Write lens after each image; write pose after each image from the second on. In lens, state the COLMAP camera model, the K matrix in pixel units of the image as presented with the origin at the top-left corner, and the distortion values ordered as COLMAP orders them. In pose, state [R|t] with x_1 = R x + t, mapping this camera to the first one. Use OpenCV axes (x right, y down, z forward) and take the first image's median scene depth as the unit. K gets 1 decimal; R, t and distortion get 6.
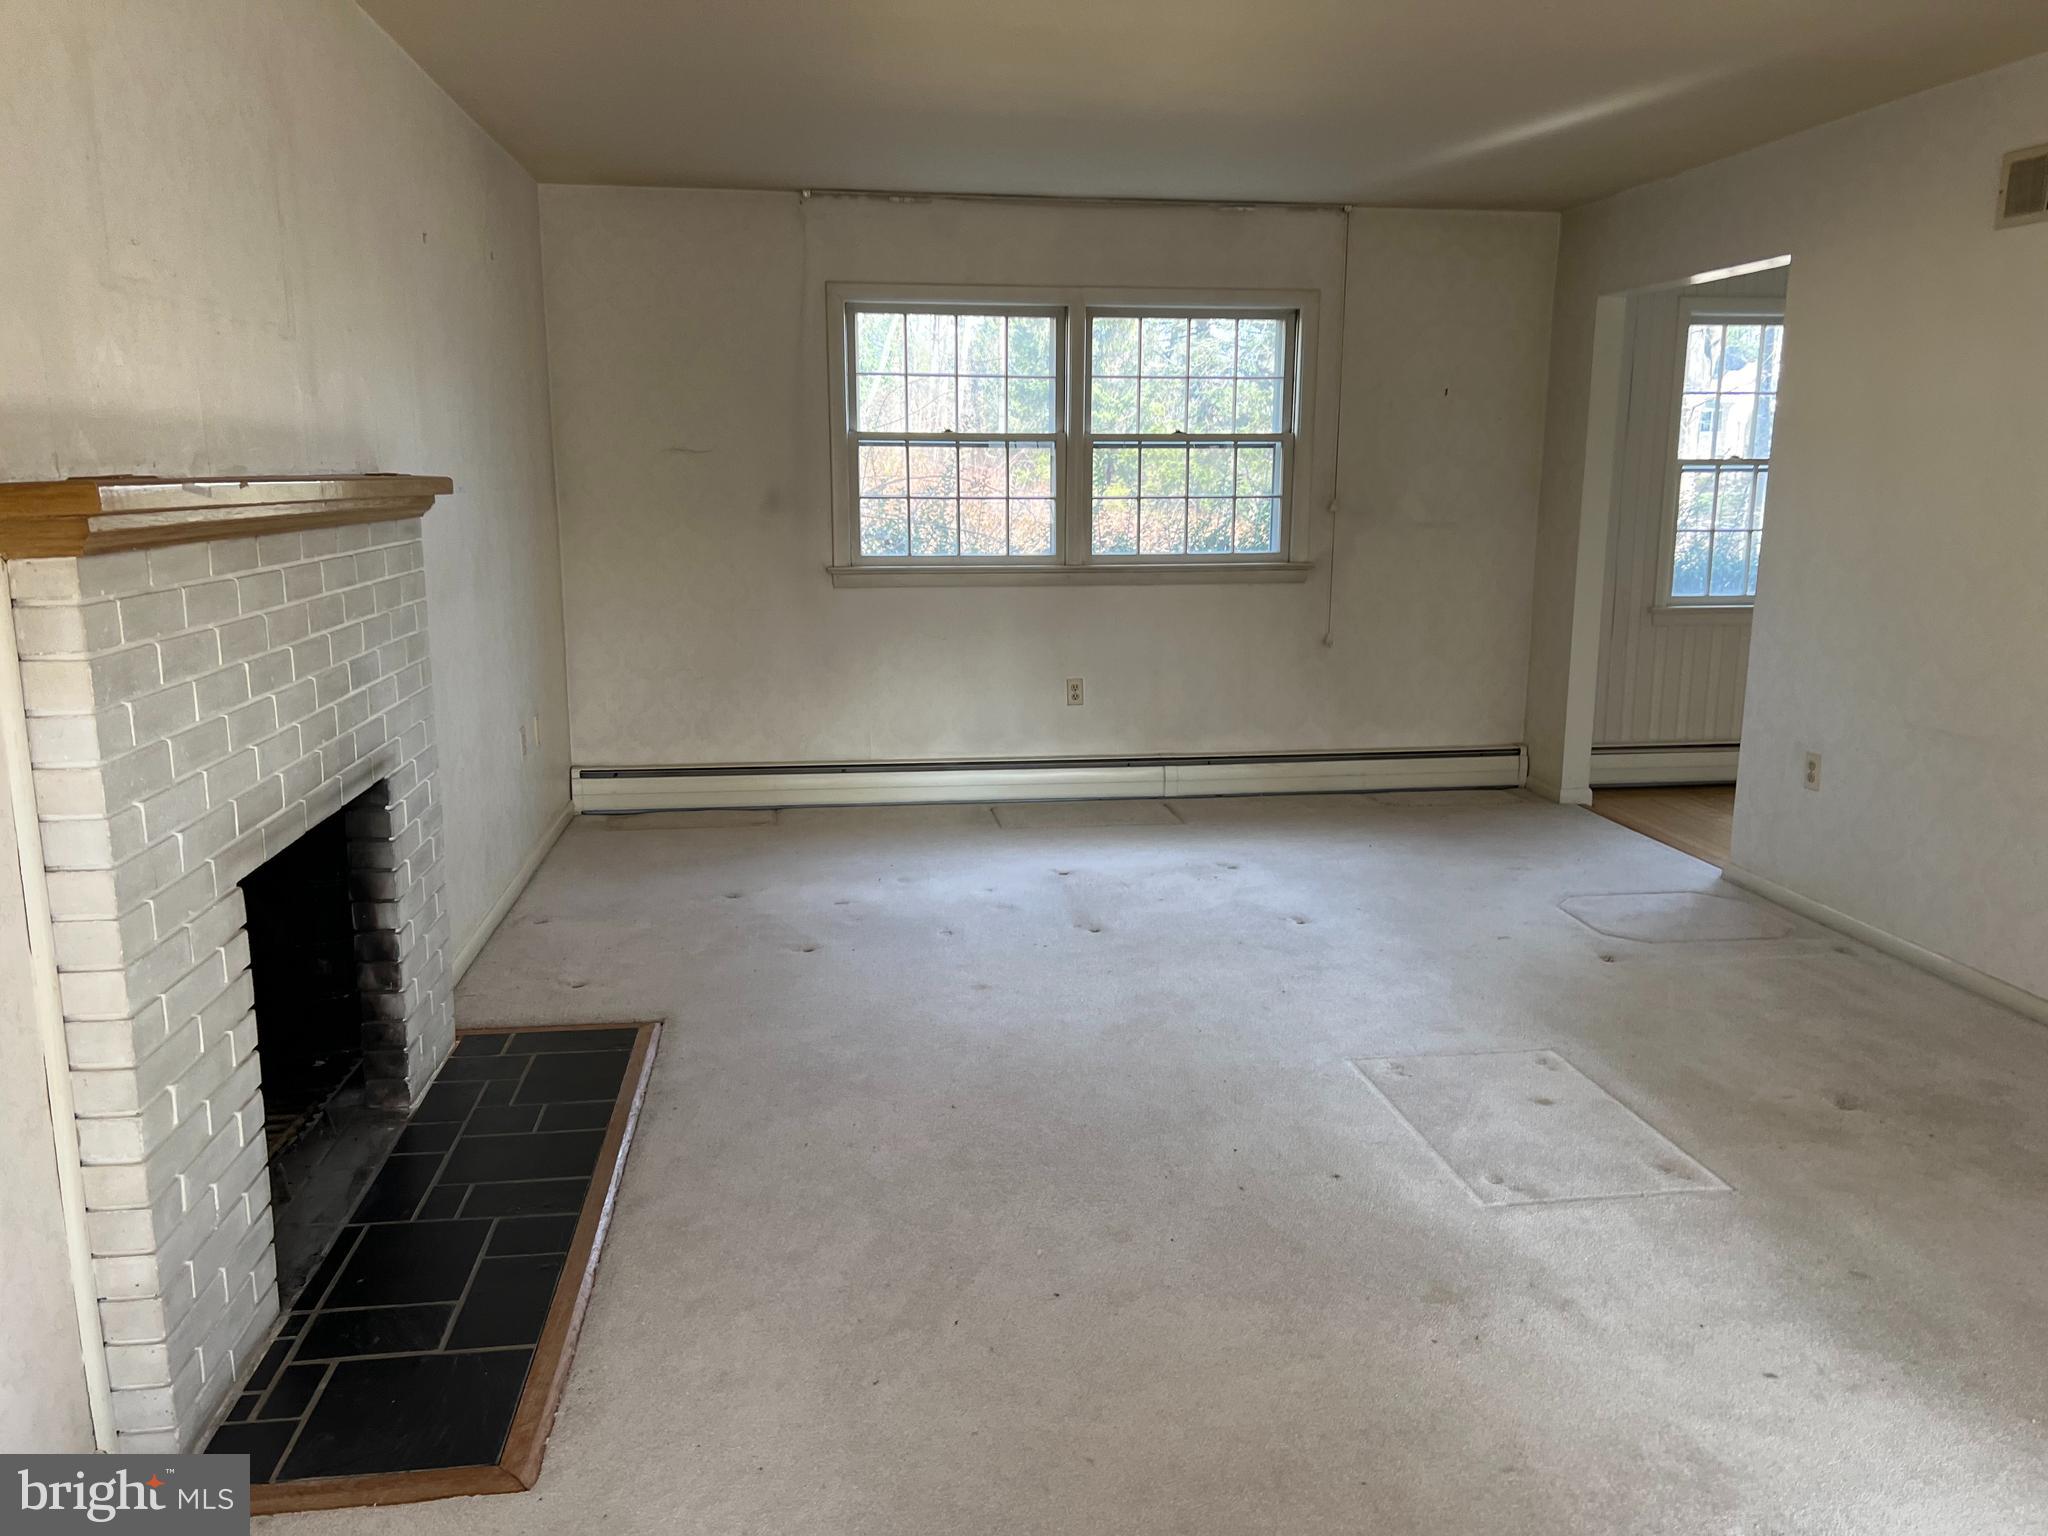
lens RADIAL K [[1543.7, 0, 1023.9], [0, 1543.7, 781.0], [0, 0, 1]] dist [0.054313, -0.054584]
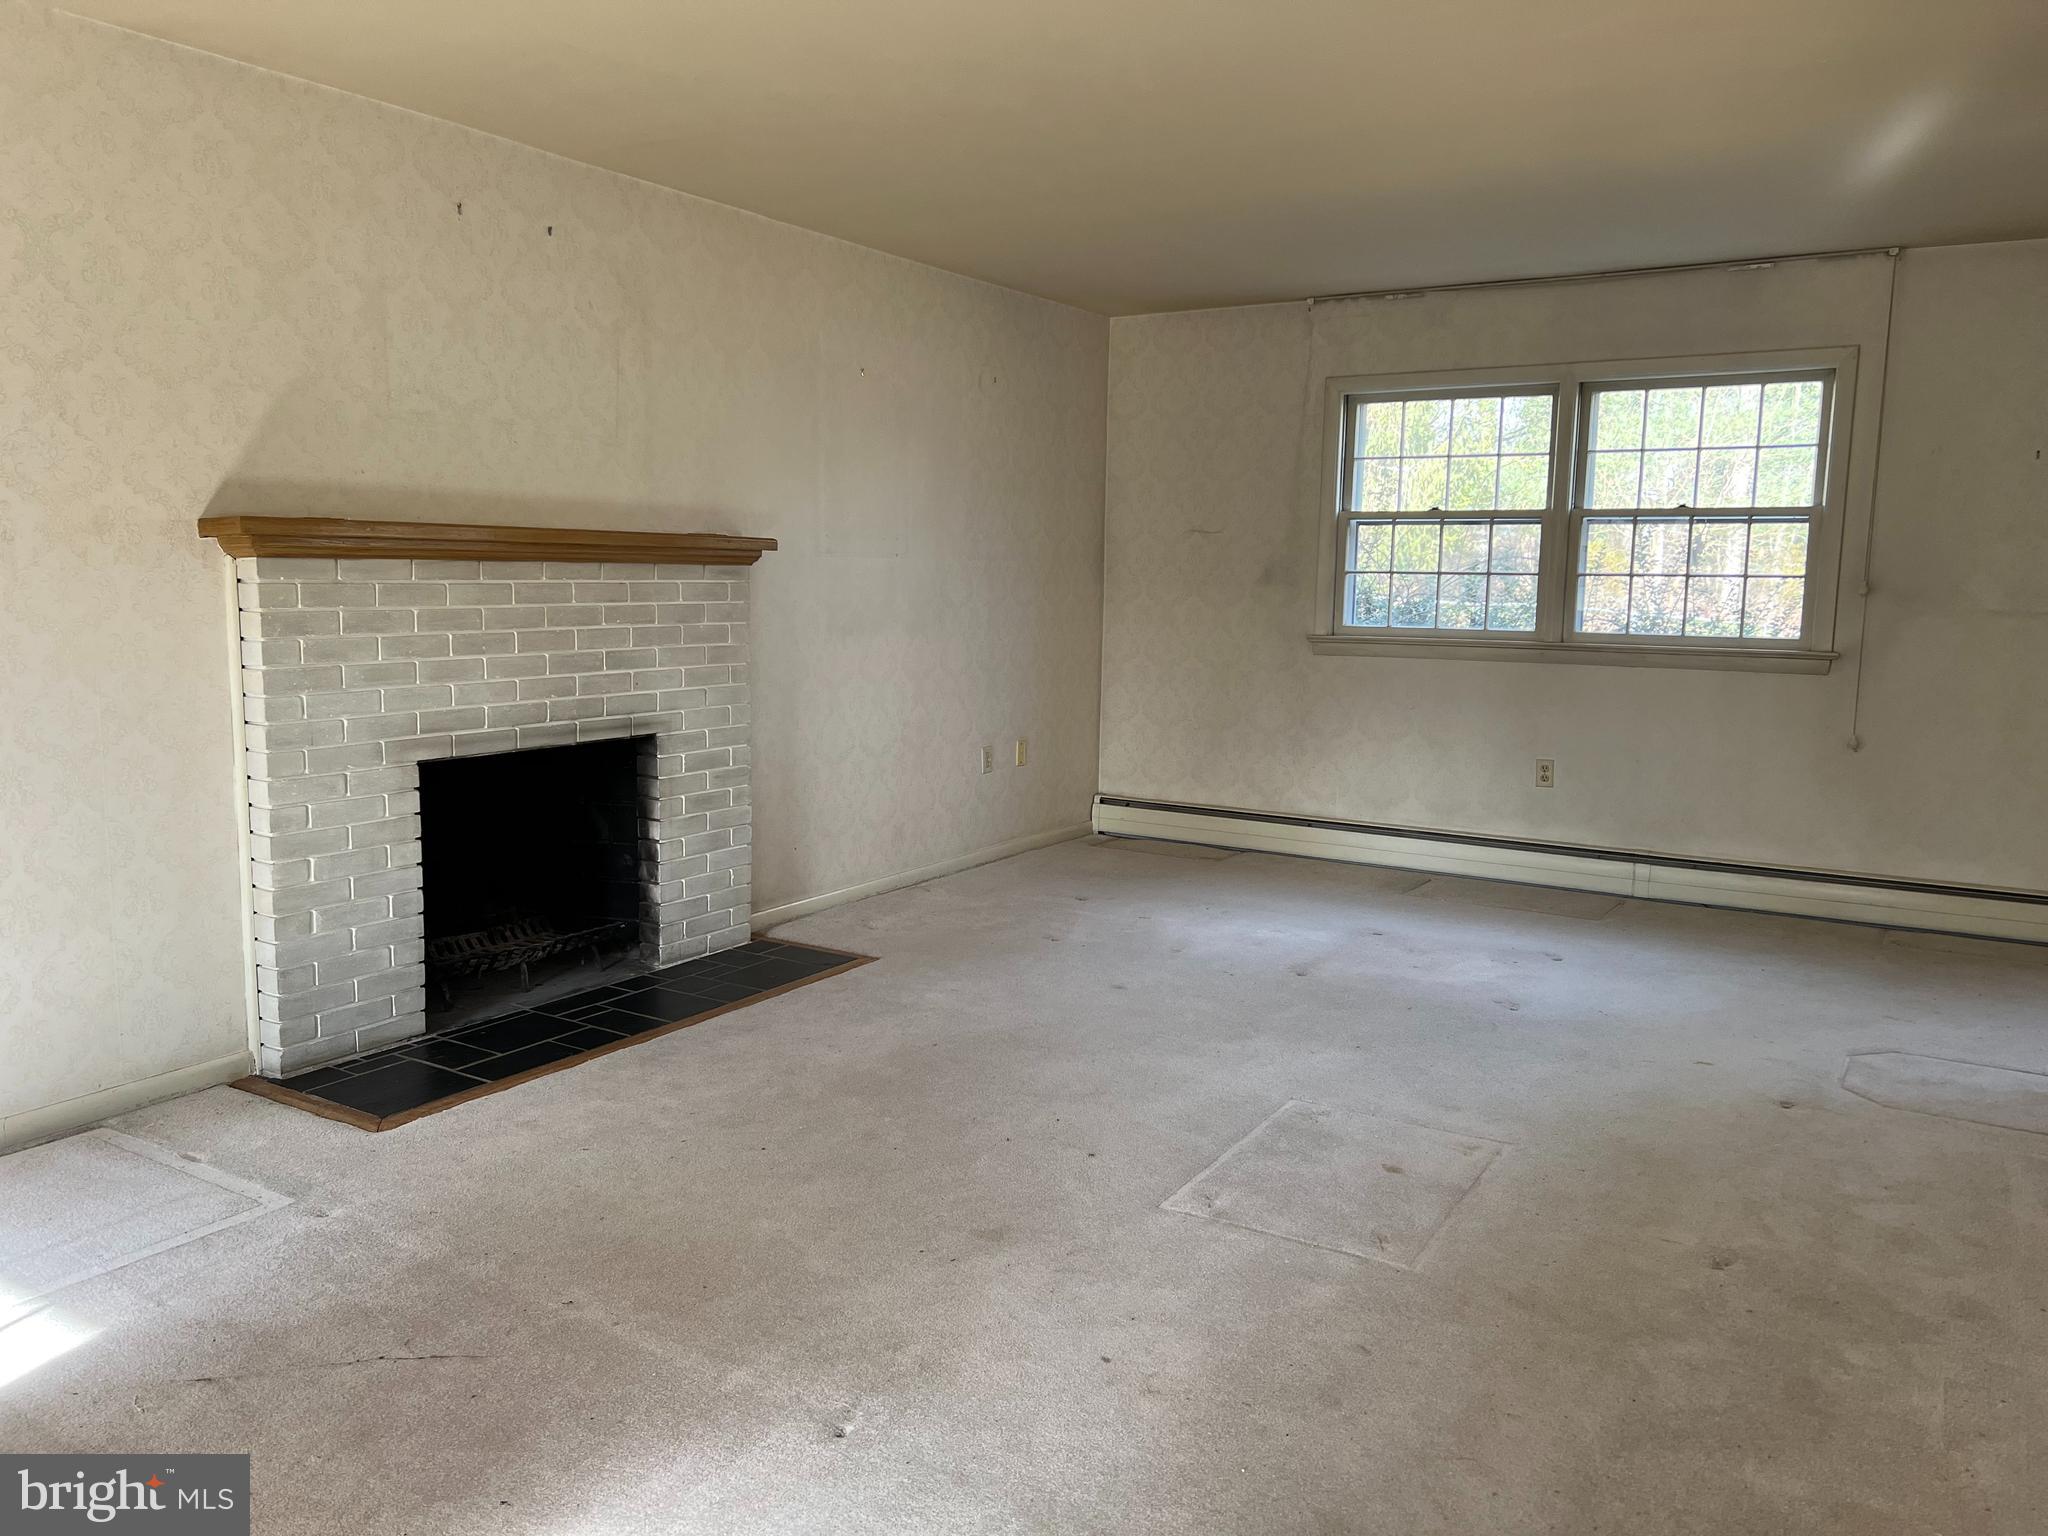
lens RADIAL K [[1543.7, 0, 1010.8], [0, 1543.7, 757.1], [0, 0, 1]] dist [0.054313, -0.054584]
pose [[0.762623, 0.087421, -0.640908, 0.412473], [-0.139032, 0.989821, -0.030422, 0.008444], [0.631725, 0.112307, 0.767014, 0.045253]]
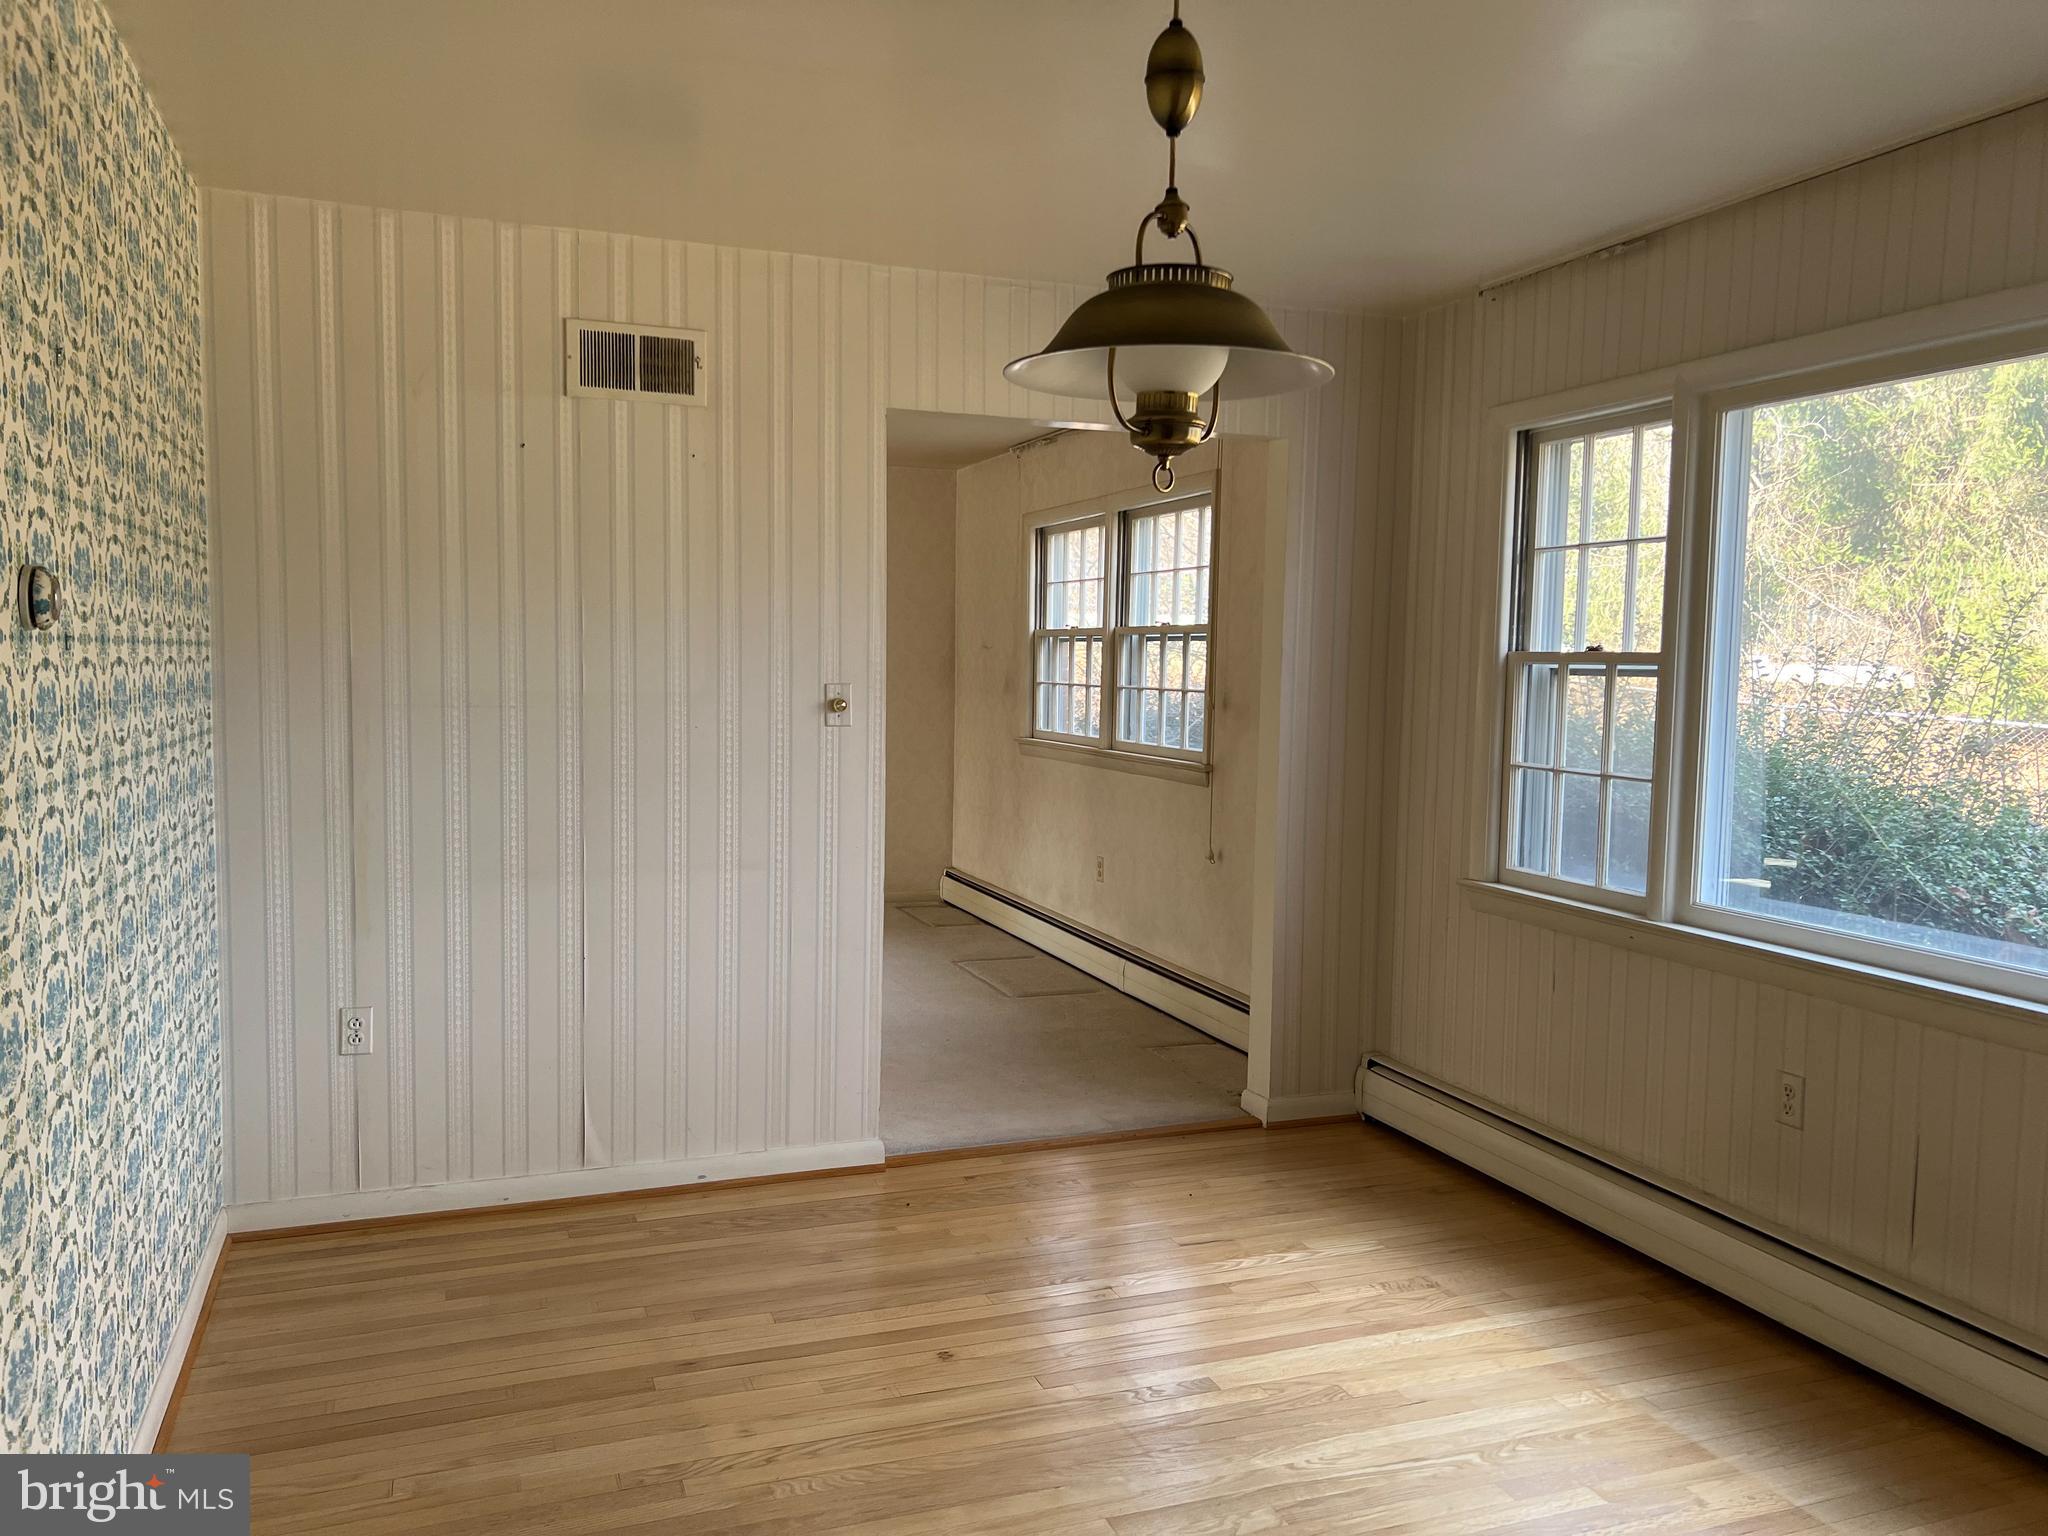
lens RADIAL K [[1543.7, 0, 1020.7], [0, 1543.7, 766.6], [0, 0, 1]] dist [0.054313, -0.054584]
pose [[0.223791, 0.072600, -0.971929, 1.063909], [-0.196985, 0.980011, 0.027847, -0.149715], [0.954523, 0.185224, 0.233619, 0.715968]]
